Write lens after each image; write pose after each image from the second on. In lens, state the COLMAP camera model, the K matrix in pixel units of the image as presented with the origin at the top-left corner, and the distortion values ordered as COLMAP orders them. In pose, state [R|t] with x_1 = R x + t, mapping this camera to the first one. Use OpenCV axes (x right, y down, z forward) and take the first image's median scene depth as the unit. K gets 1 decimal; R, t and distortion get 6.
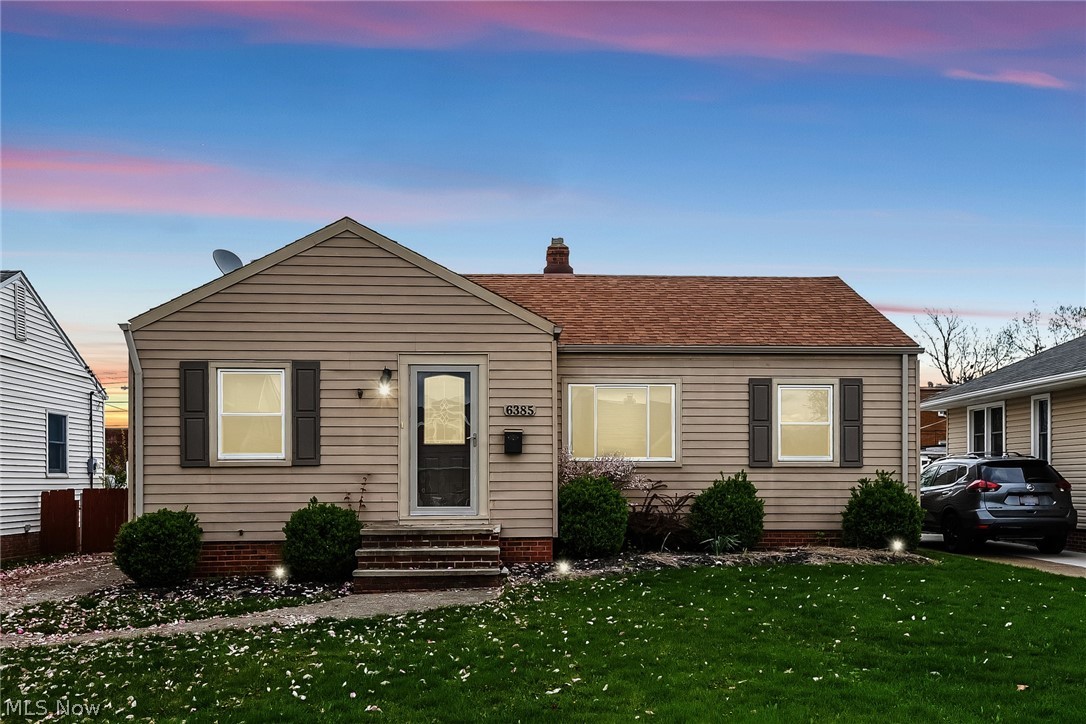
lens RADIAL K [[947.9, 0, 556.9], [0, 947.9, 359.6], [0, 0, 1]] dist [0.083919, 0.001346]
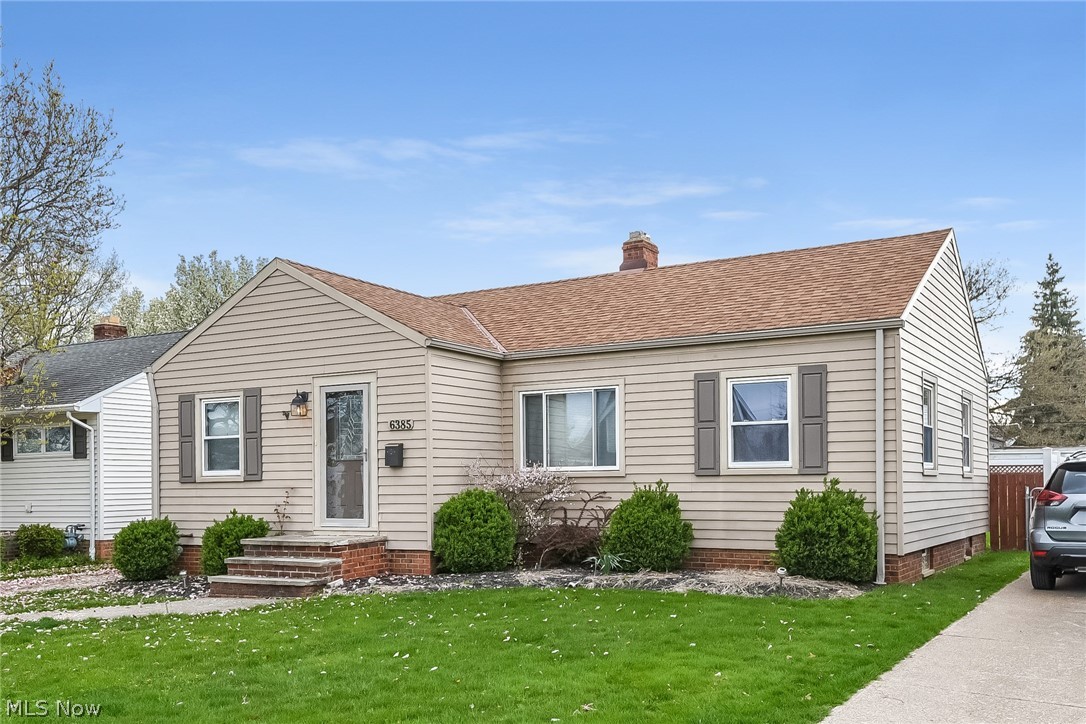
lens RADIAL K [[972.3, 0, 564.0], [0, 972.3, 335.5], [0, 0, 1]] dist [0.076928, -0.005541]
pose [[0.838151, -0.086083, -0.538602, 0.688527], [0.076402, 0.996261, -0.040335, 0.013789], [0.540060, -0.007344, 0.841594, 0.213144]]
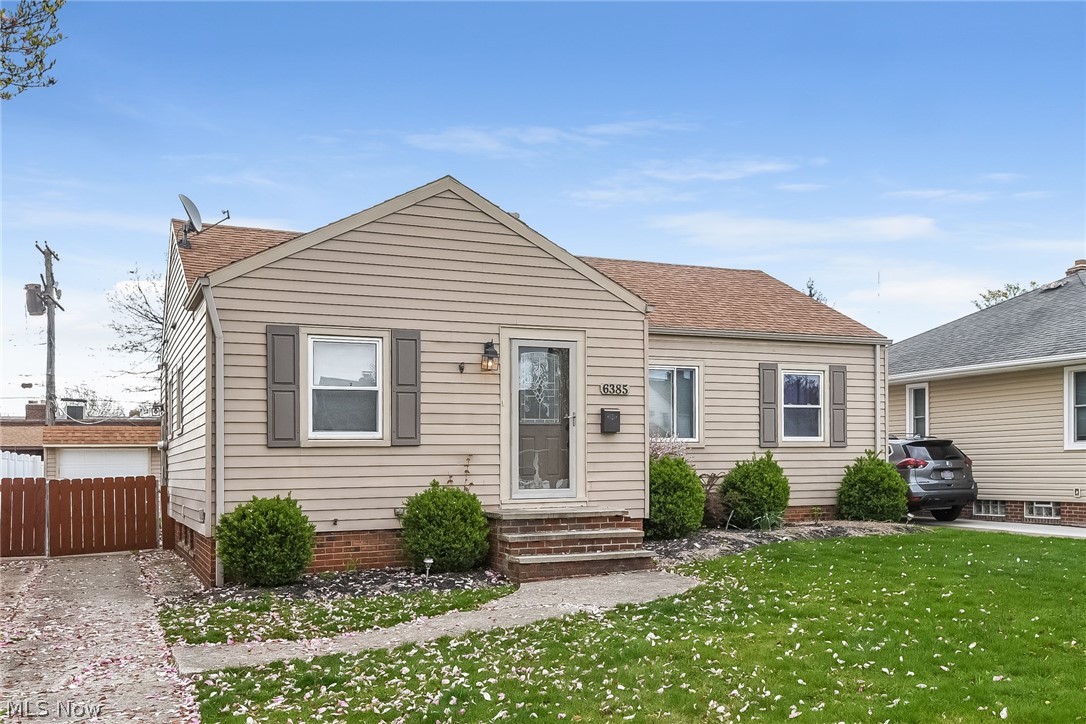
lens RADIAL K [[972.3, 0, 564.0], [0, 972.3, 335.5], [0, 0, 1]] dist [0.076928, -0.005541]
pose [[0.933694, 0.038016, 0.356047, -0.451338], [-0.035729, 0.999277, -0.013000, 0.013183], [-0.356284, -0.000584, 0.934378, 0.081948]]
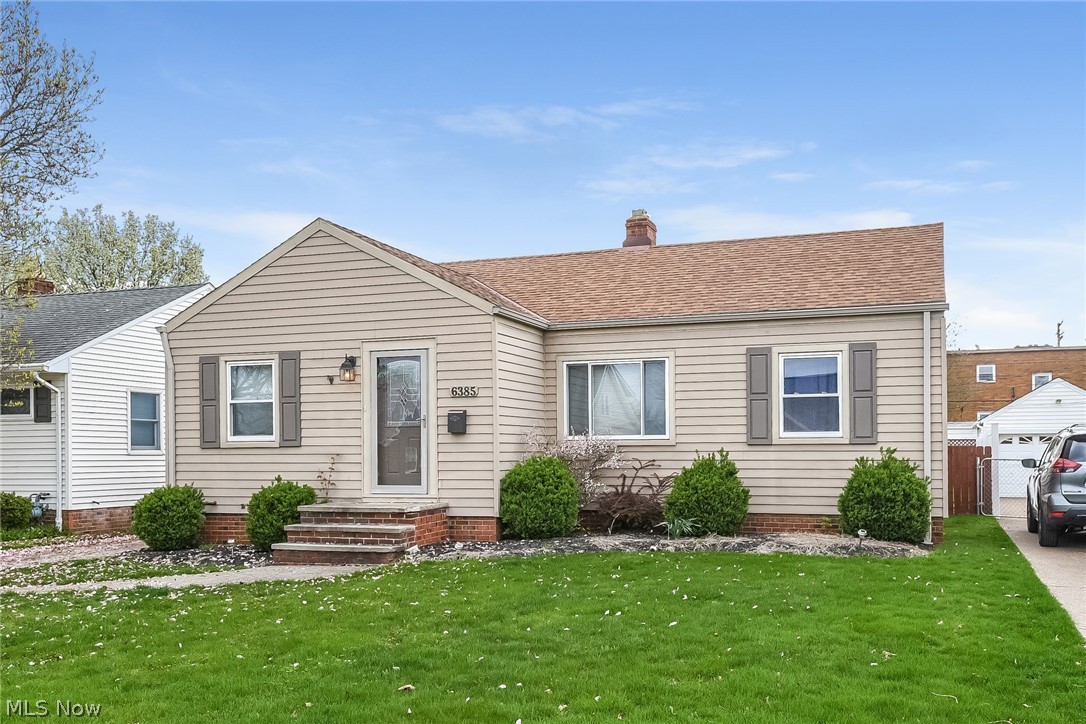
lens RADIAL K [[968.3, 0, 583.4], [0, 968.3, 287.5], [0, 0, 1]] dist [0.036857, 0.007467]
pose [[0.923711, -0.065803, -0.377396, 0.486990], [0.050112, 0.997427, -0.051259, 0.001745], [0.379798, 0.028437, 0.924632, 0.077521]]
